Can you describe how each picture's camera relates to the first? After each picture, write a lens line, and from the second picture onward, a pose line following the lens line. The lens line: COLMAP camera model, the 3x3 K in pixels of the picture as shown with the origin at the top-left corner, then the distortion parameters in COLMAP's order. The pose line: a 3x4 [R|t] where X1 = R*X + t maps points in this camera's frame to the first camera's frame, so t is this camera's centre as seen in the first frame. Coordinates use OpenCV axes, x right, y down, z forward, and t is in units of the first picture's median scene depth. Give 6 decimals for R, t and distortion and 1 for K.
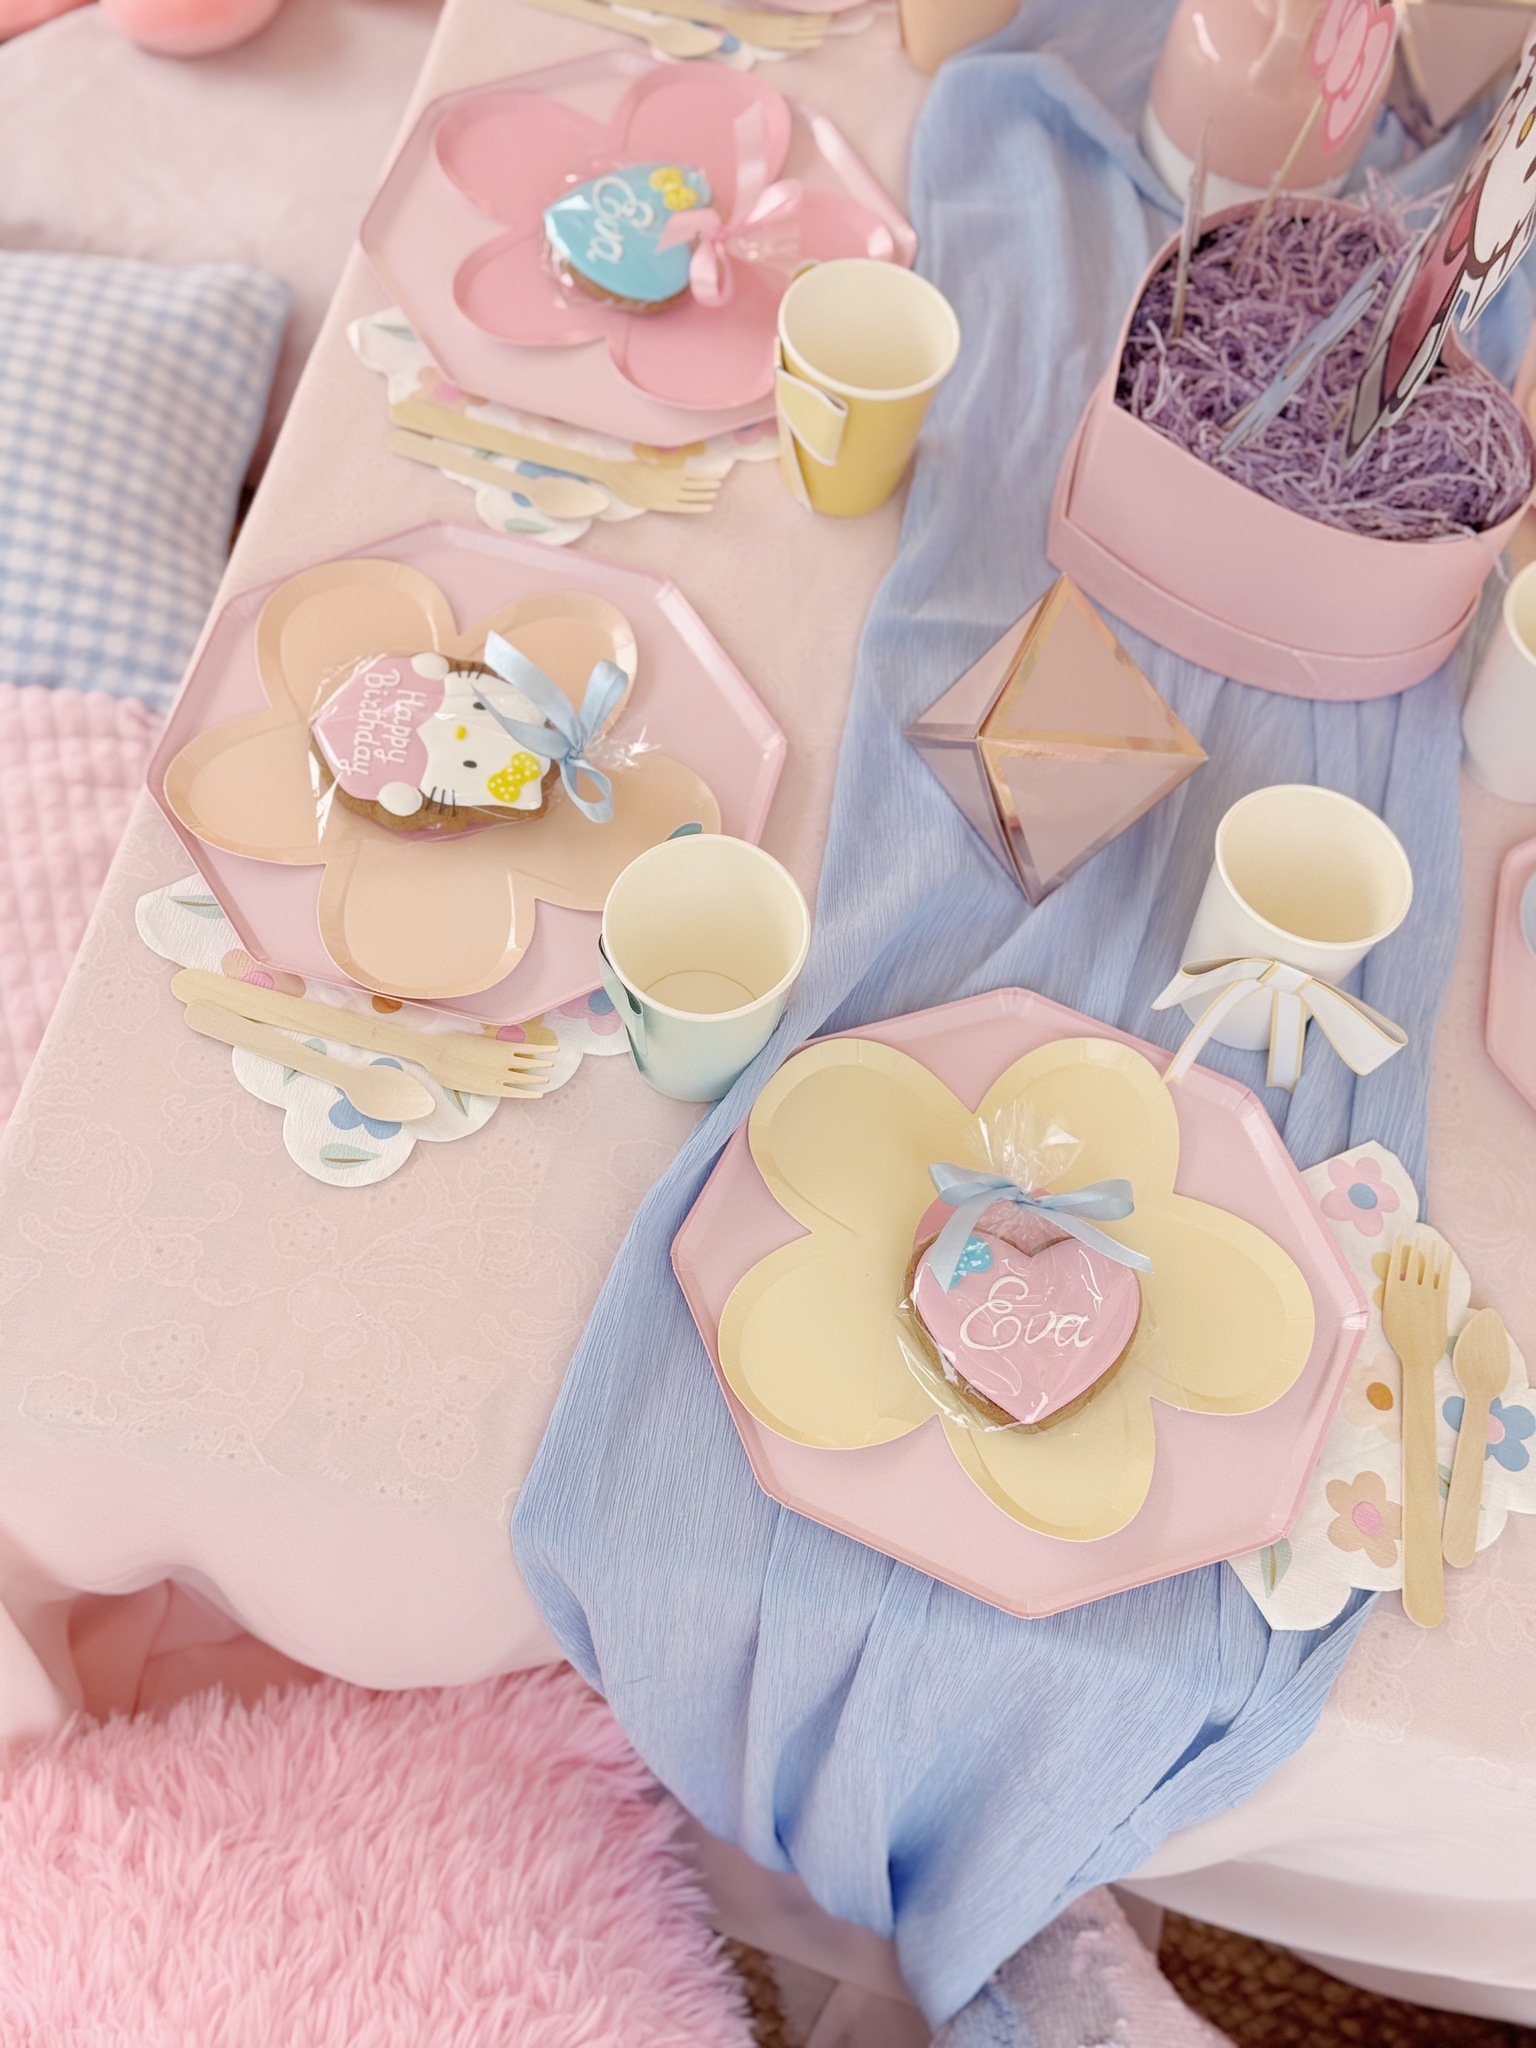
lens RADIAL K [[2843.9, 0, 768.0], [0, 2843.9, 1024.0], [0, 0, 1]] dist [0.143244, -0.202467]
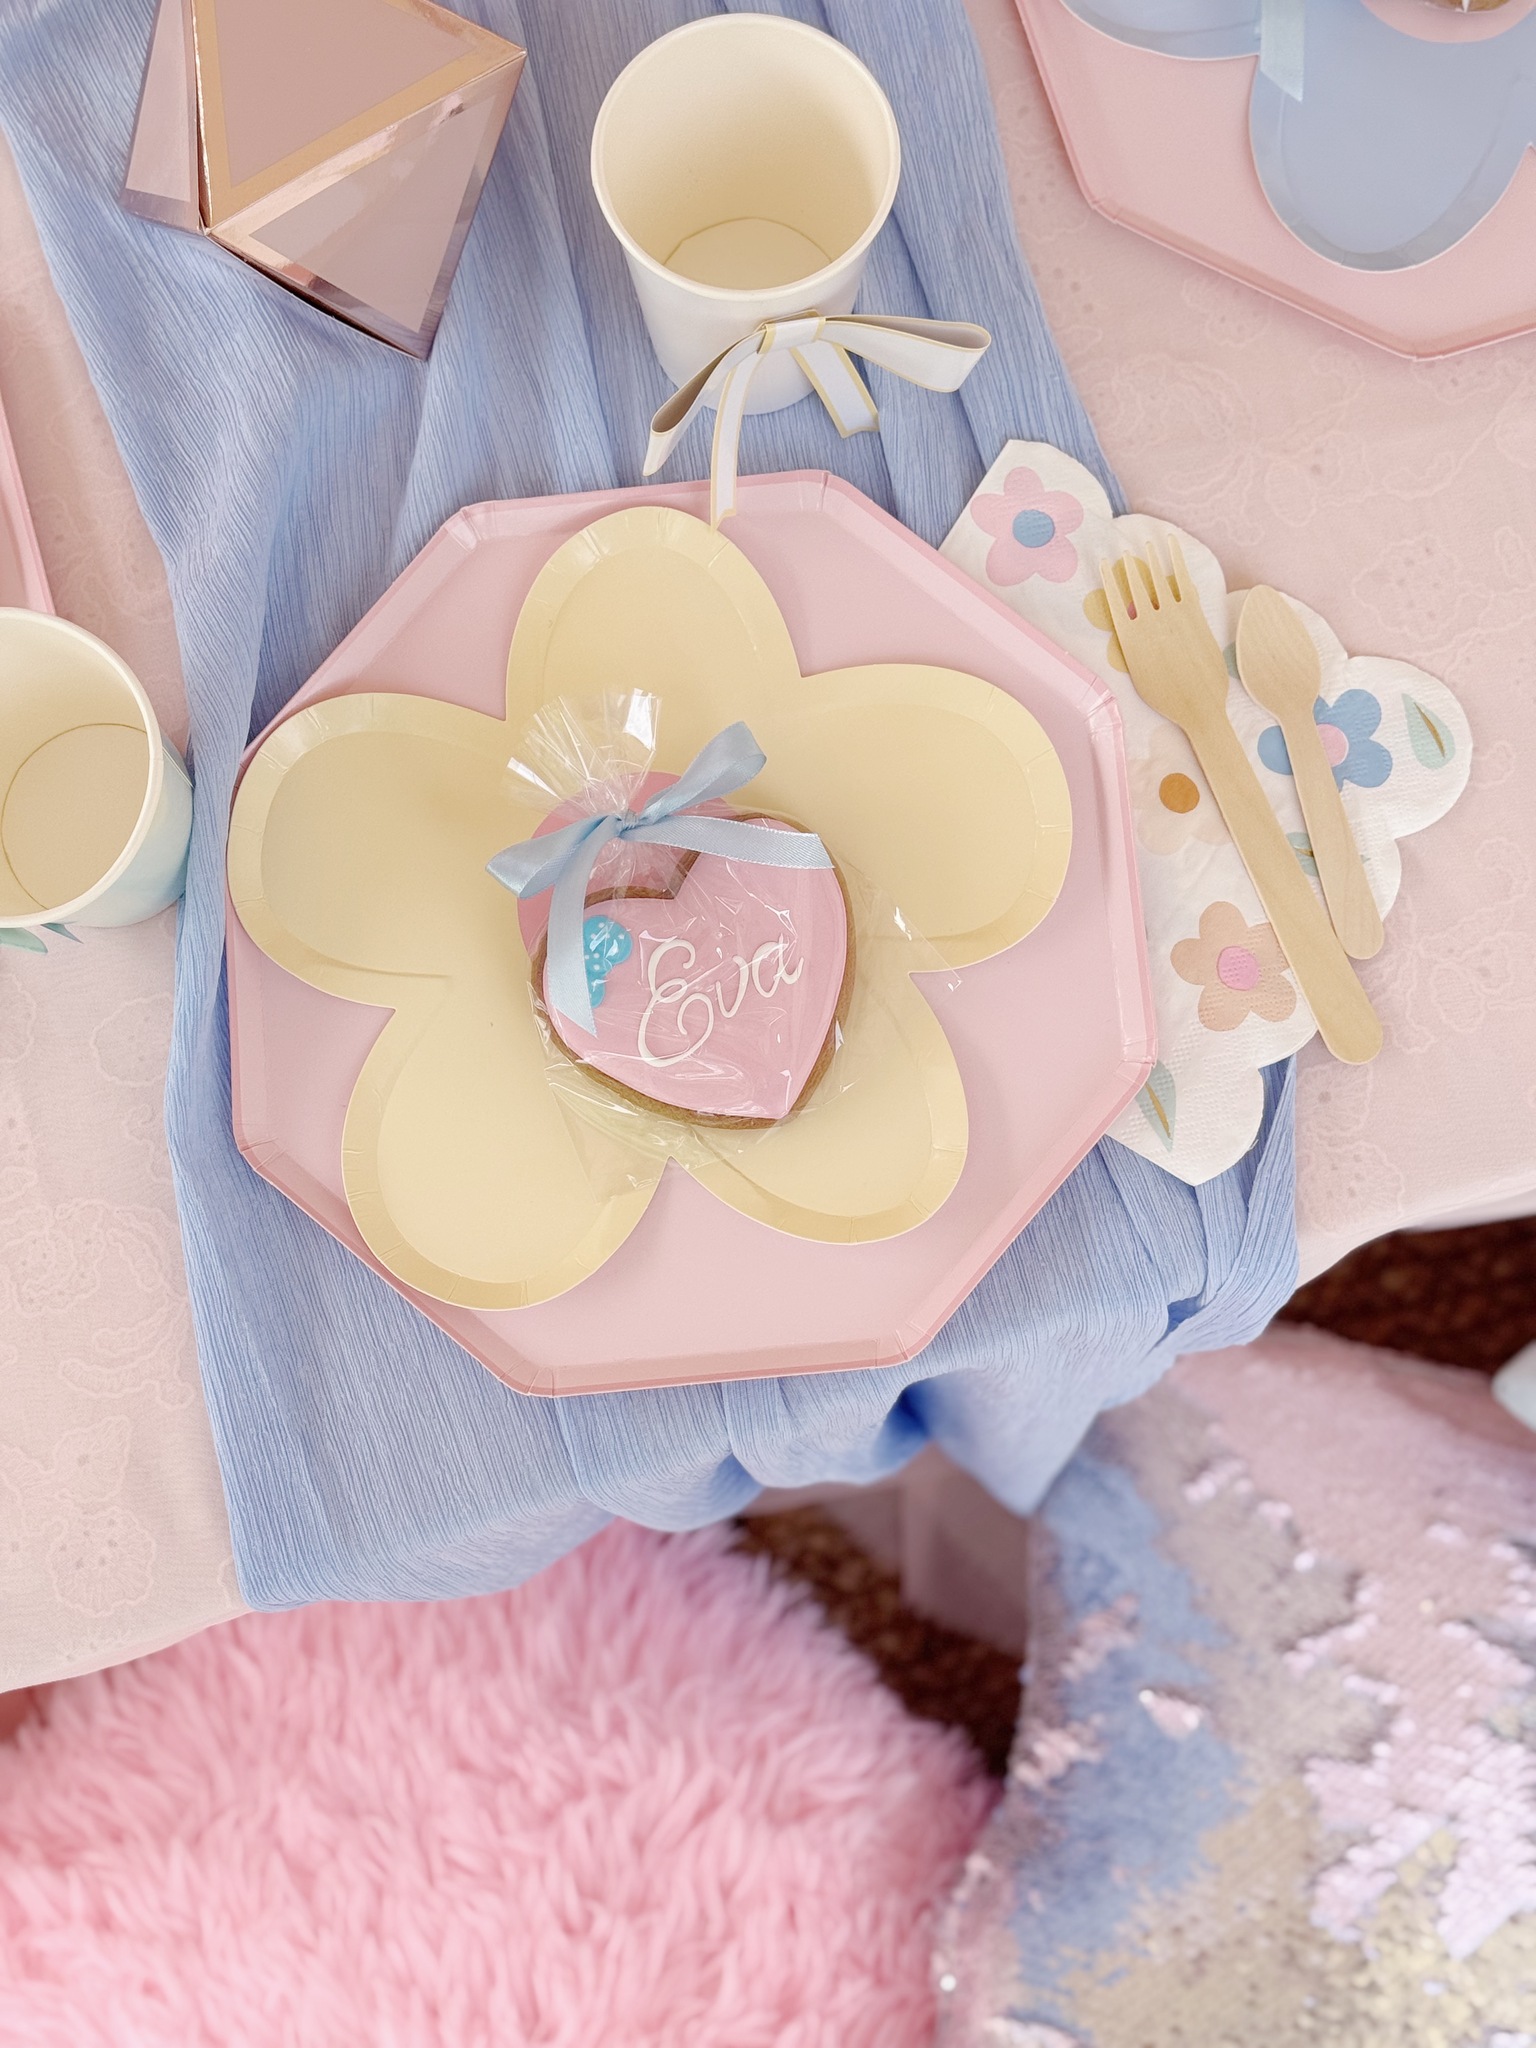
lens RADIAL K [[2843.9, 0, 768.0], [0, 2843.9, 1024.0], [0, 0, 1]] dist [0.143244, -0.202467]
pose [[0.862202, -0.502850, -0.061232, 0.134687], [0.486361, 0.787947, 0.377614, -0.144782], [-0.141636, -0.355361, 0.923936, 0.314853]]
